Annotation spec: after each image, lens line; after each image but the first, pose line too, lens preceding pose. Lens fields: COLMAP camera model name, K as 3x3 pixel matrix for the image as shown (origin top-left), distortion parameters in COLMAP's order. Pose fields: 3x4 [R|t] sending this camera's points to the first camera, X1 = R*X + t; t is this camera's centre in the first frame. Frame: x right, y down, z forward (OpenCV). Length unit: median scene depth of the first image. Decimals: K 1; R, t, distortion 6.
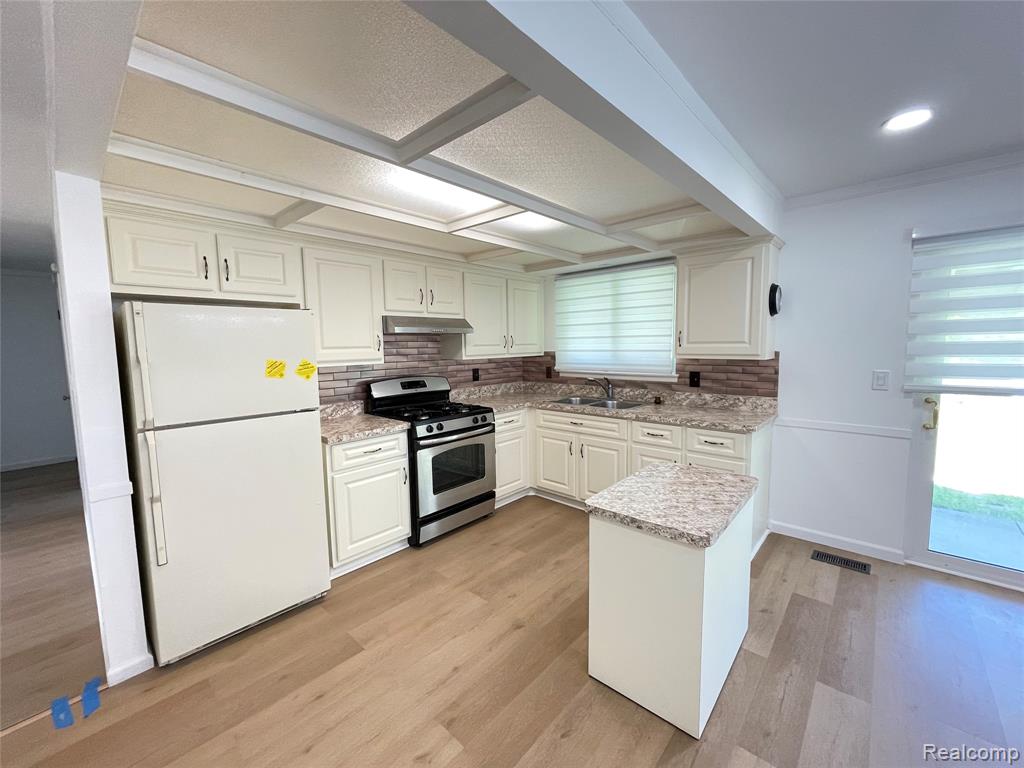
lens RADIAL K [[414.0, 0, 511.3], [0, 414.0, 382.4], [0, 0, 1]] dist [-0.000191, -0.000171]
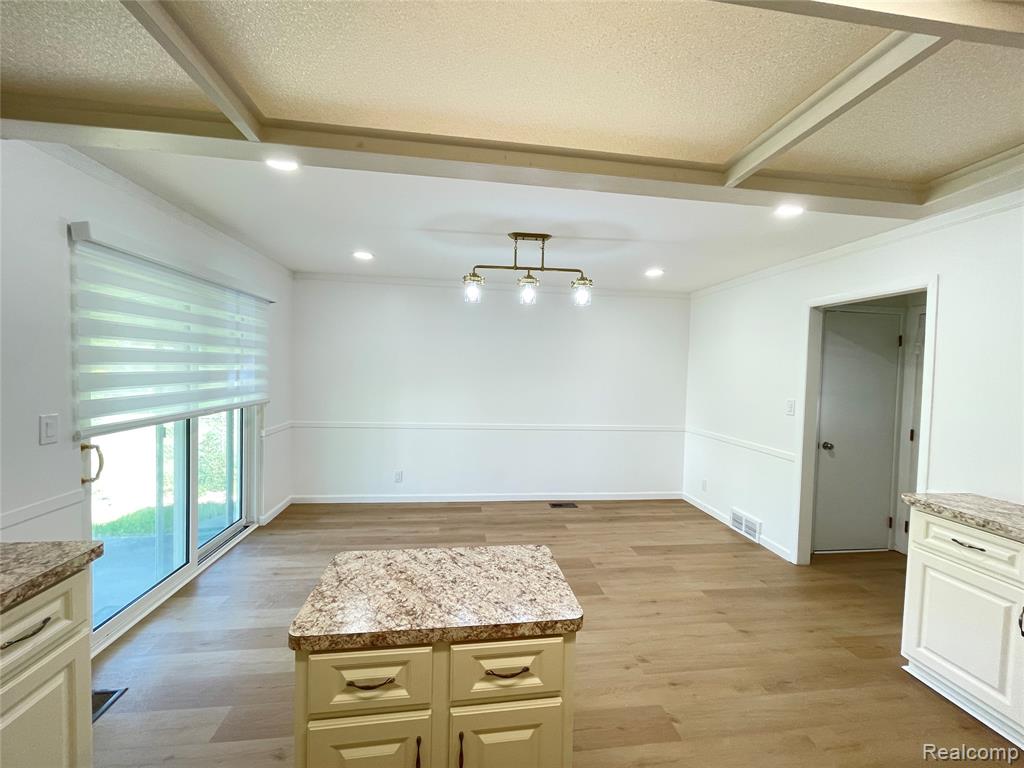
lens RADIAL K [[414.0, 0, 511.3], [0, 414.0, 382.4], [0, 0, 1]] dist [-0.000191, -0.000171]
pose [[-0.762770, -0.023648, 0.646237, -0.115554], [0.047079, 0.994649, 0.091966, -0.113448], [-0.644953, 0.100573, -0.757575, 1.067826]]
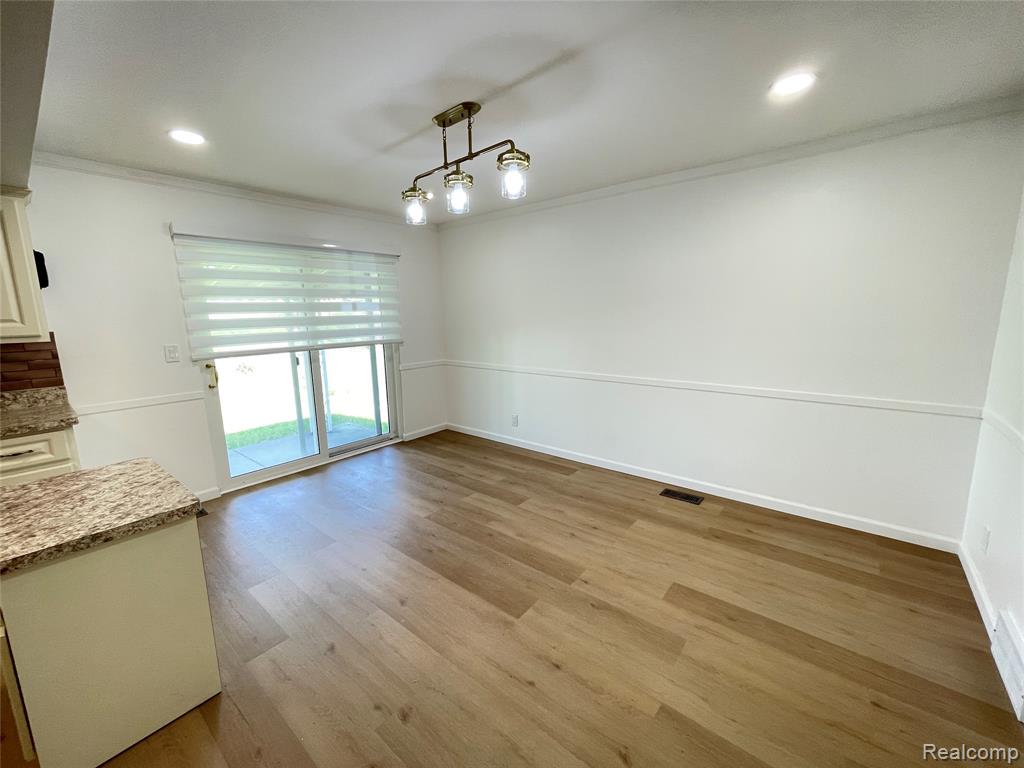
lens RADIAL K [[414.0, 0, 511.3], [0, 414.0, 382.4], [0, 0, 1]] dist [-0.000191, -0.000171]
pose [[-0.048739, -0.147168, 0.987910, -0.306431], [0.113125, 0.981908, 0.151855, 0.005910], [-0.992385, 0.119159, -0.031209, 0.120508]]
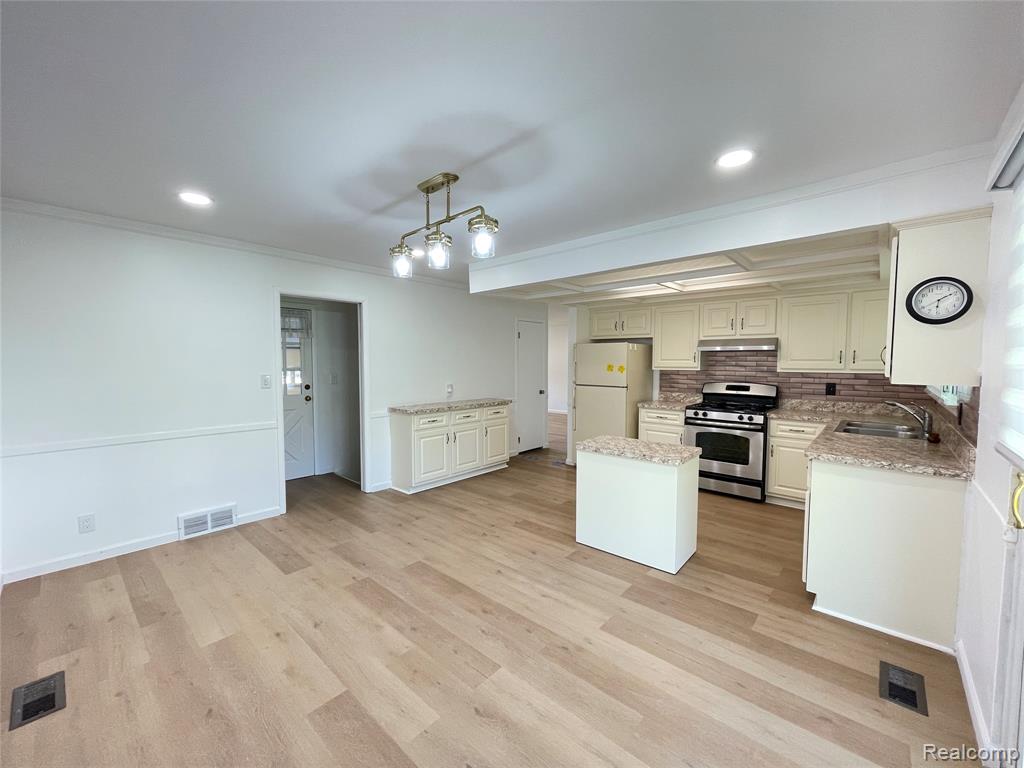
lens RADIAL K [[414.0, 0, 511.3], [0, 414.0, 382.4], [0, 0, 1]] dist [-0.000191, -0.000171]
pose [[0.009536, 0.069230, -0.997555, 1.518211], [-0.096380, 0.993019, 0.067994, -0.046148], [0.995299, 0.095496, 0.016141, 0.326925]]
